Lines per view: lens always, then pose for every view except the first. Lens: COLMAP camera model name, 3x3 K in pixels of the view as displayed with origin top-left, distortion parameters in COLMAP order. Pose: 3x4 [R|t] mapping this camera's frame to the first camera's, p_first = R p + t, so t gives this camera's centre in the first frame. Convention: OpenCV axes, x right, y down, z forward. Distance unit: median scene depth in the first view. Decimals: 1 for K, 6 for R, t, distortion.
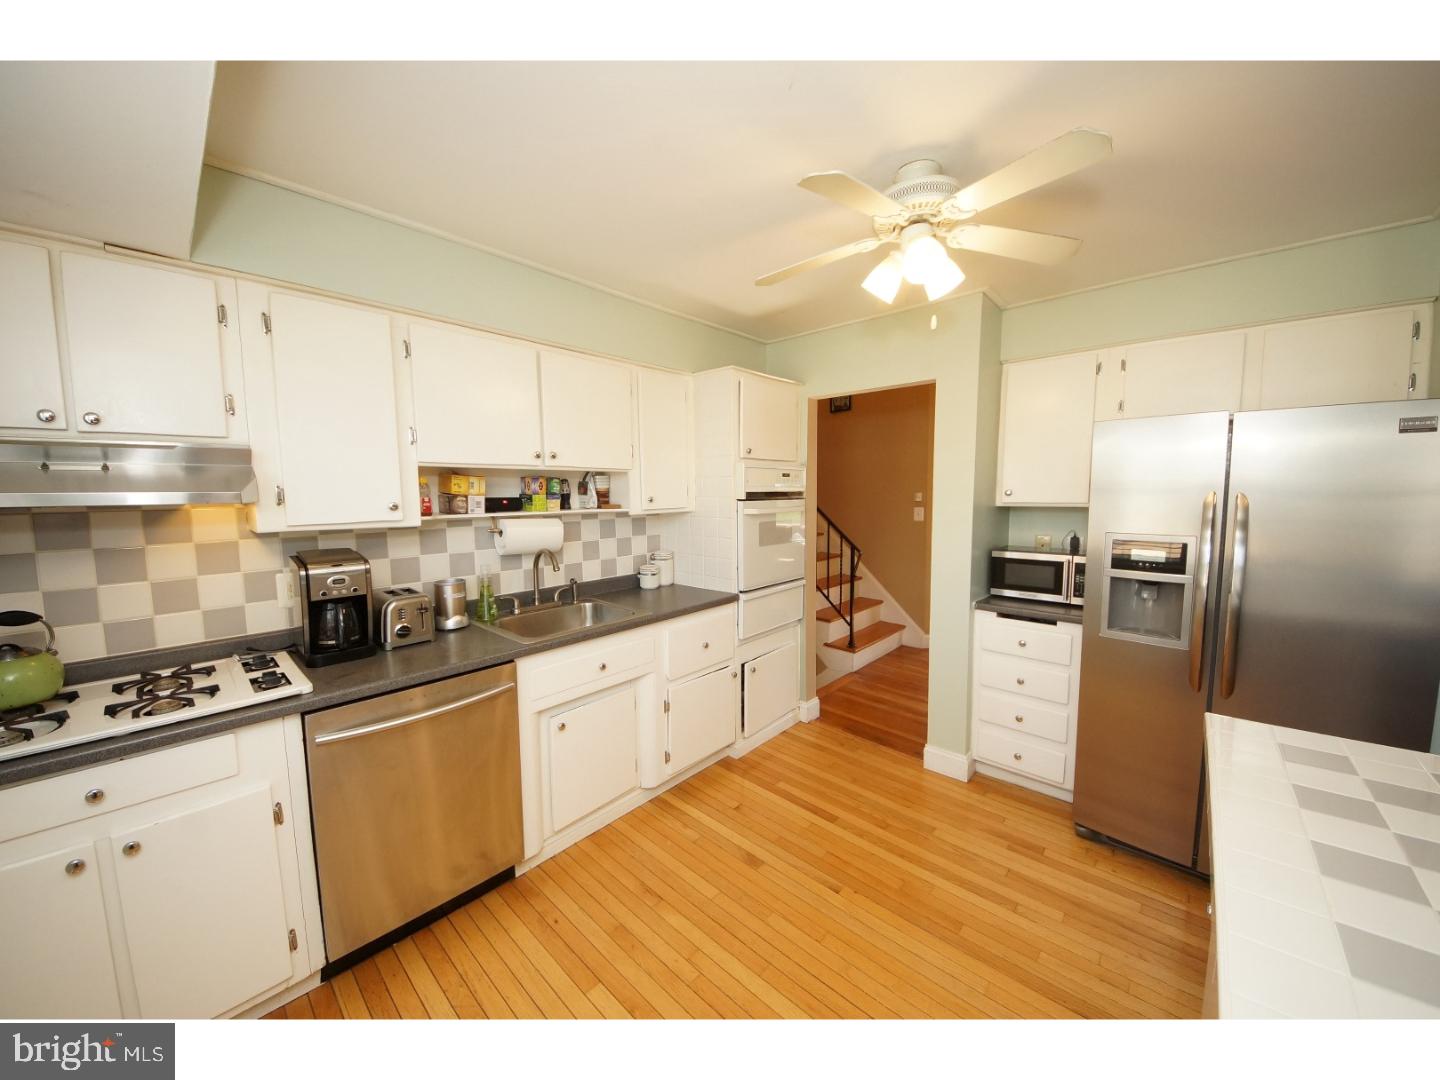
lens RADIAL K [[522.0, 0, 729.7], [0, 522.0, 535.6], [0, 0, 1]] dist [0.002969, -0.002874]
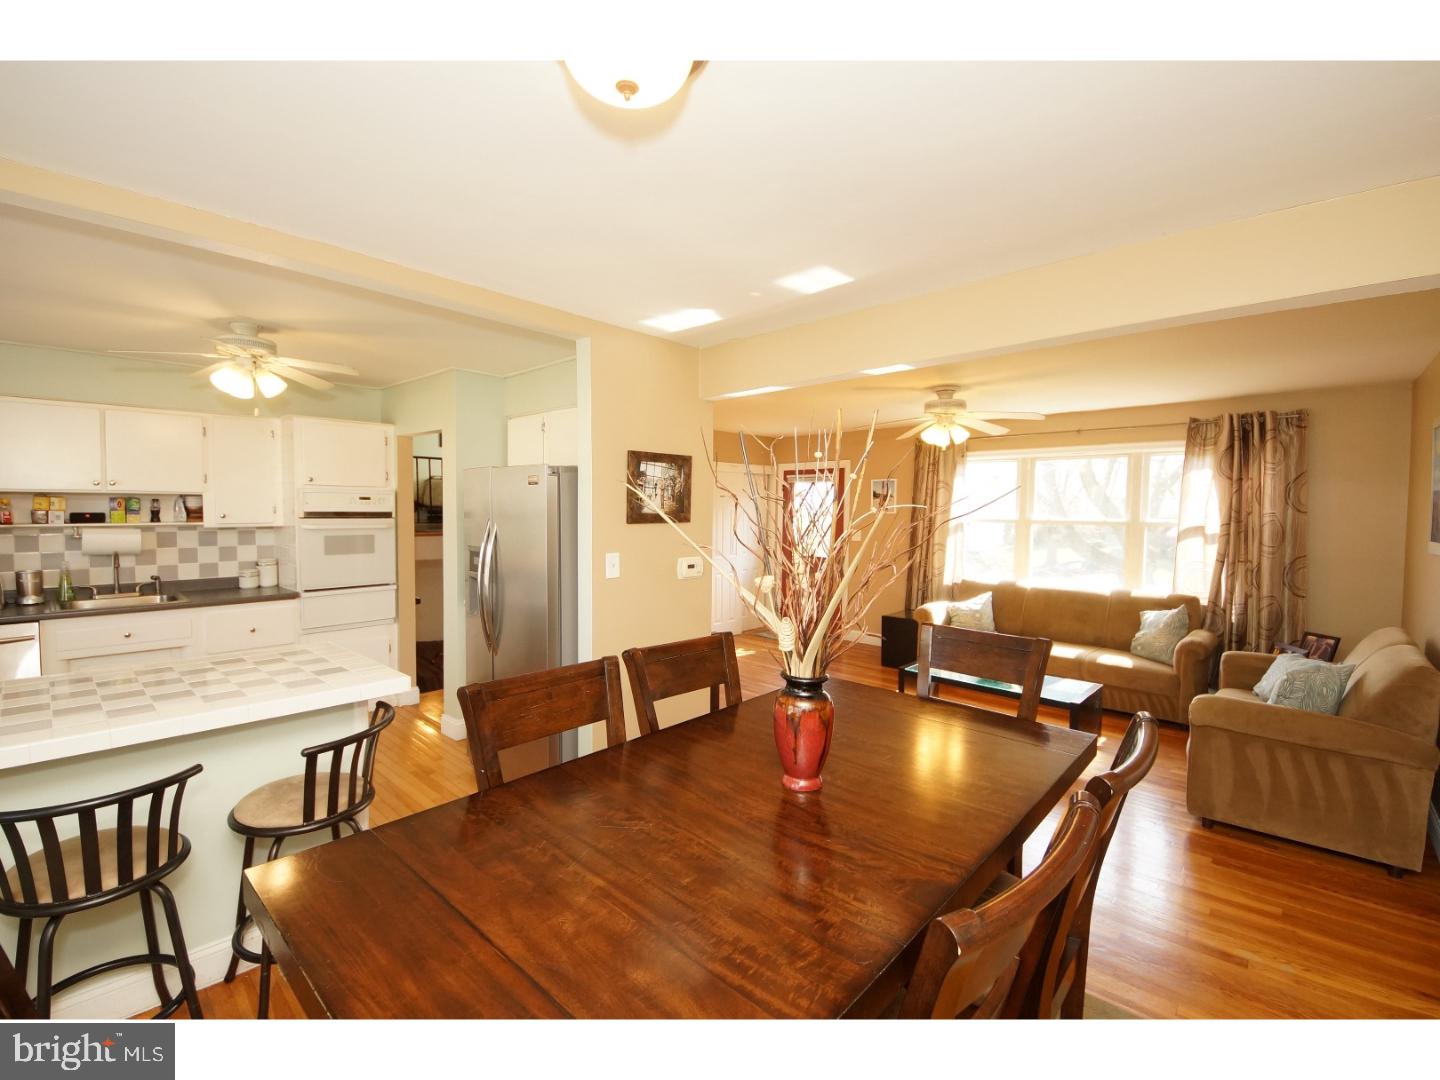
lens RADIAL K [[644.6, 0, 722.0], [0, 644.6, 535.6], [0, 0, 1]] dist [-0.007994, -0.000092]
pose [[0.999745, 0.022098, -0.004549, 1.233687], [-0.022275, 0.998808, -0.043426, 0.023127], [0.003584, 0.043516, 0.999046, -0.657138]]
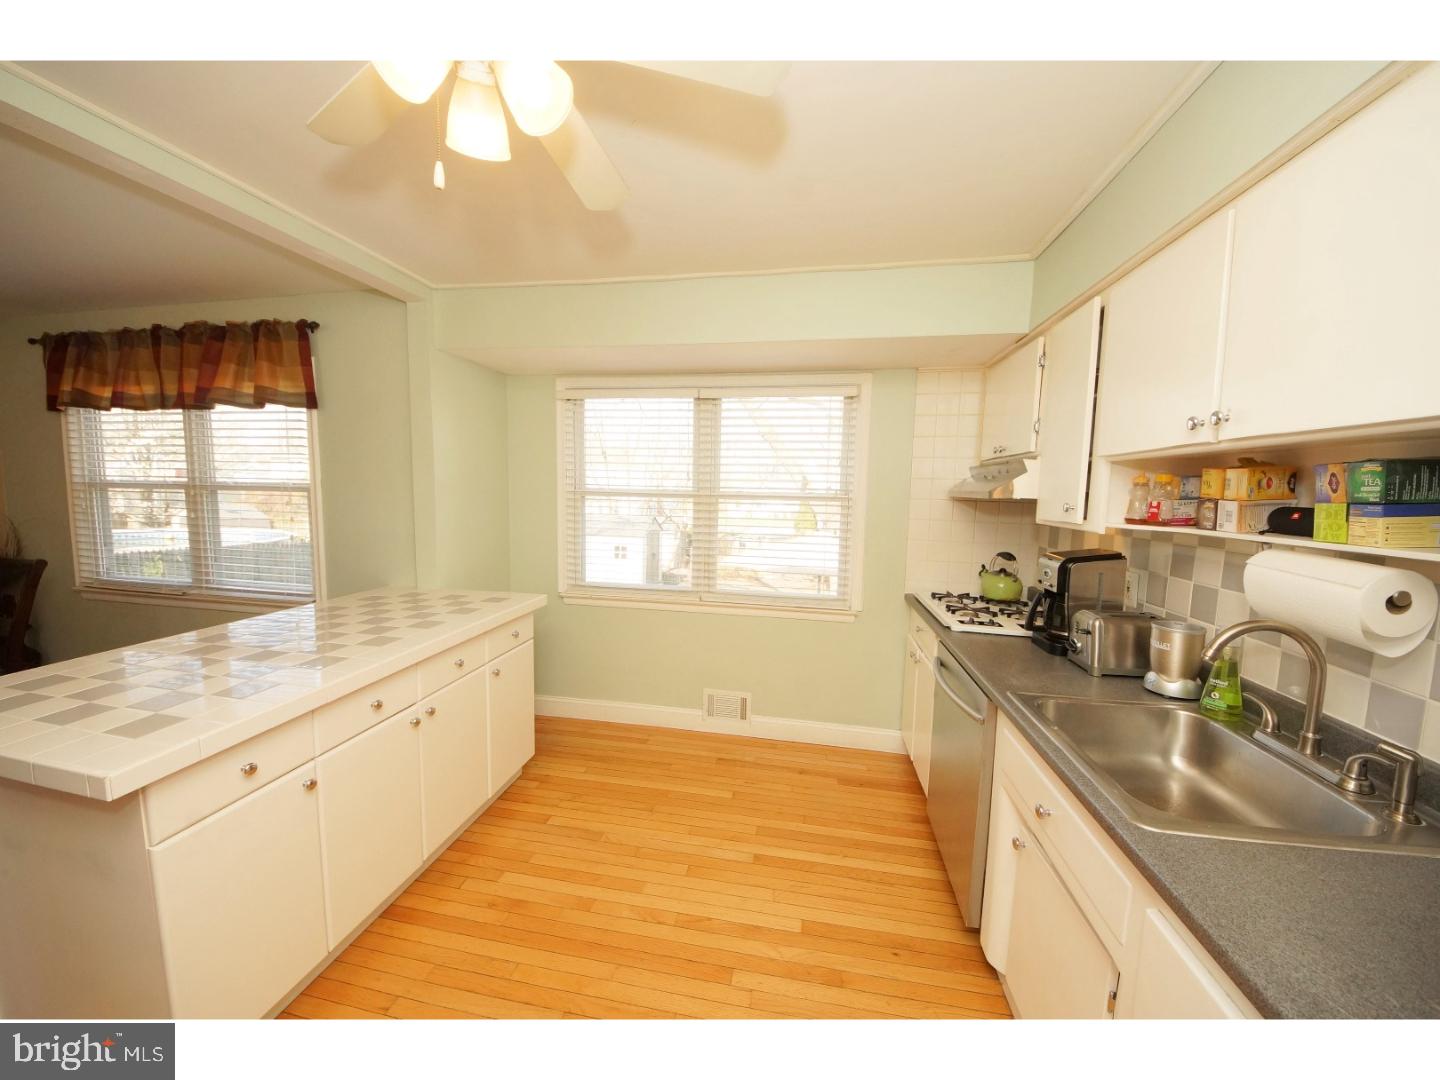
lens RADIAL K [[507.0, 0, 727.0], [0, 507.0, 546.4], [0, 0, 1]] dist [-0.020665, -0.001001]
pose [[-0.844950, 0.048686, -0.532625, 0.292715], [-0.059803, 0.981003, 0.184542, -0.090257], [0.531492, 0.187782, -0.825987, 1.105016]]
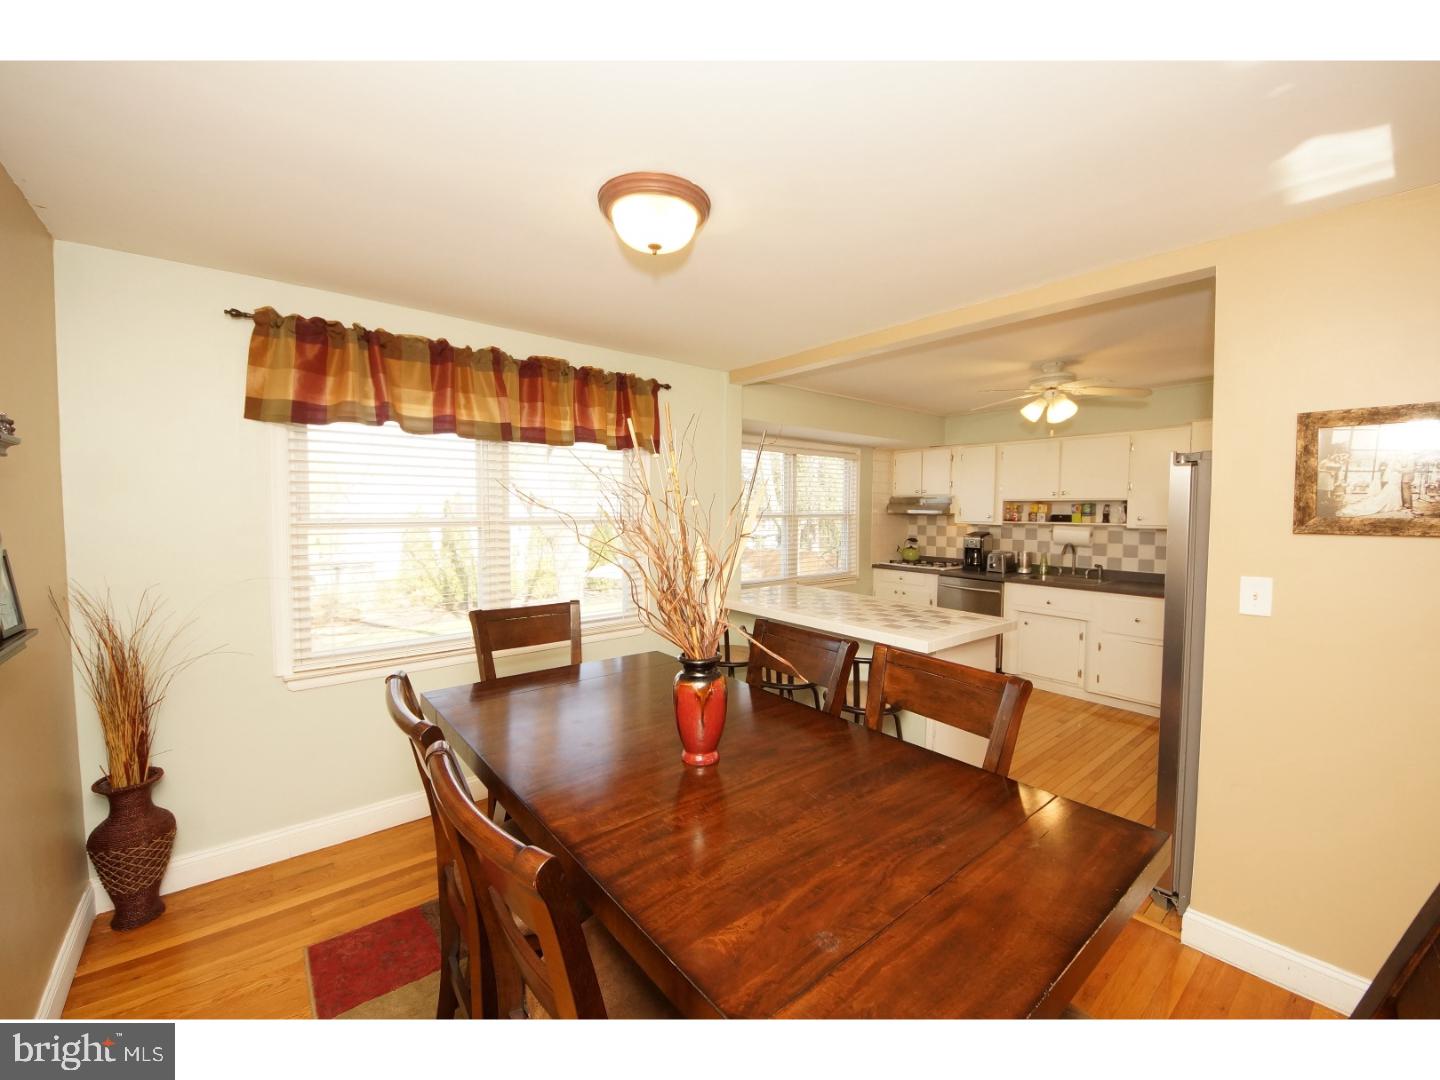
lens RADIAL K [[576.7, 0, 716.4], [0, 576.7, 539.0], [0, 0, 1]] dist [0.007132, -0.003690]
pose [[-0.162814, 0.066499, -0.984413, 1.902872], [-0.087016, 0.992871, 0.081462, -0.046412], [0.982812, 0.098923, -0.155867, 0.081690]]
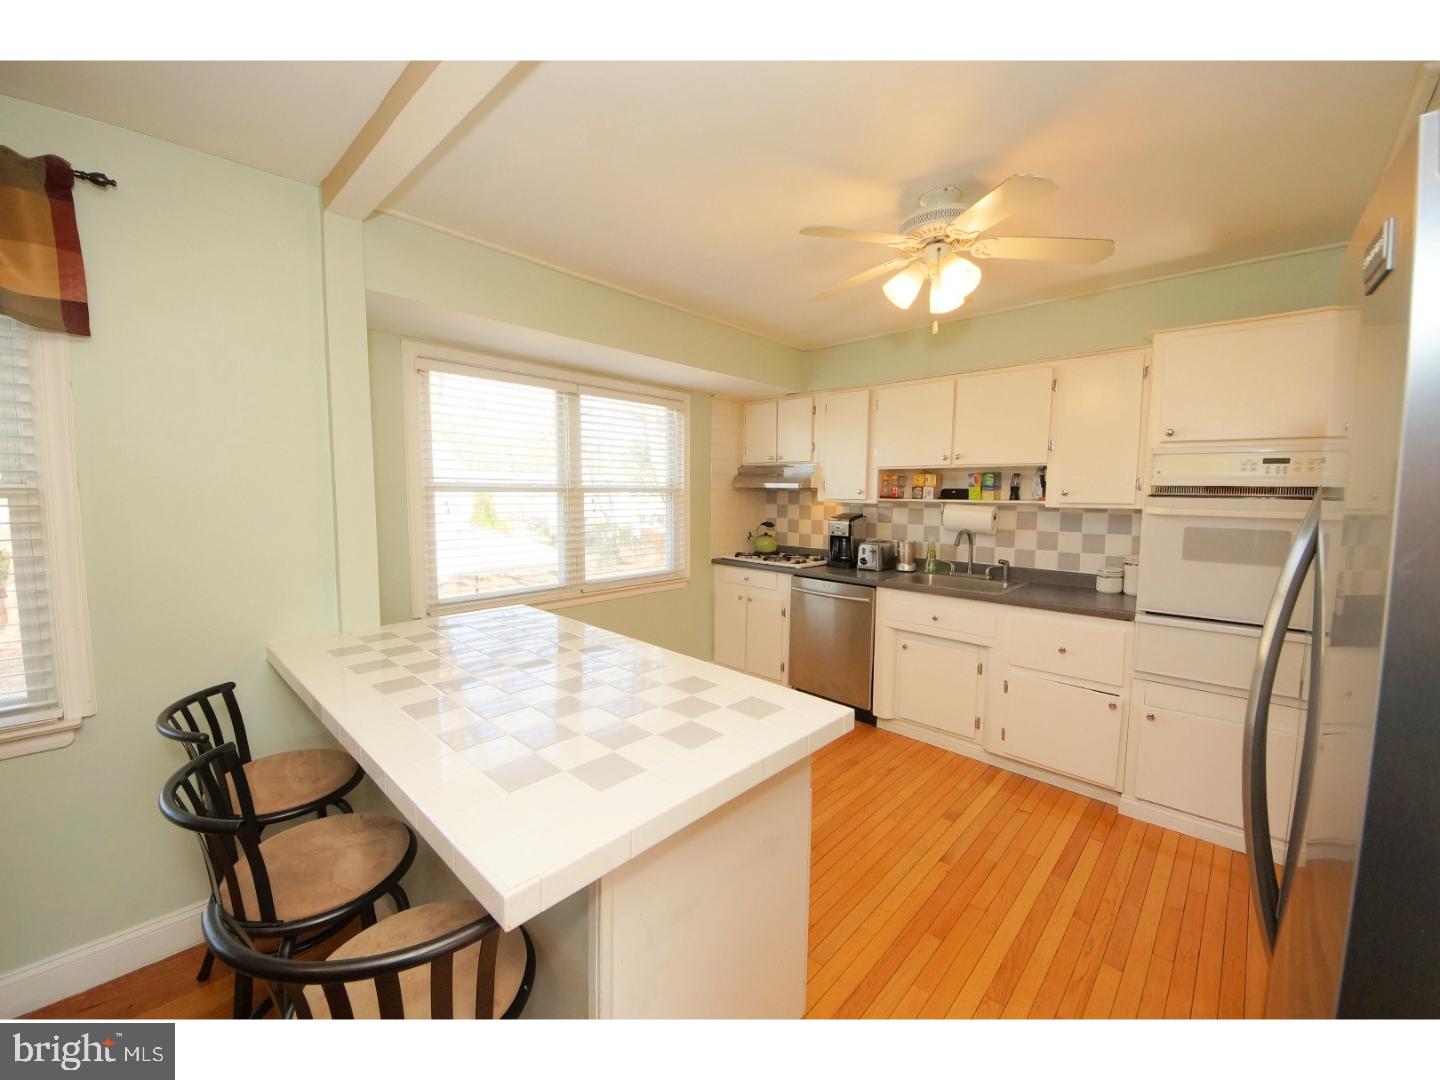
lens RADIAL K [[576.7, 0, 711.1], [0, 576.7, 537.9], [0, 0, 1]] dist [0.007132, -0.003690]
pose [[-0.031522, 0.097400, -0.994746, 1.099970], [-0.093612, 0.990578, 0.099958, -0.036856], [0.995110, 0.096271, -0.022108, 0.412284]]
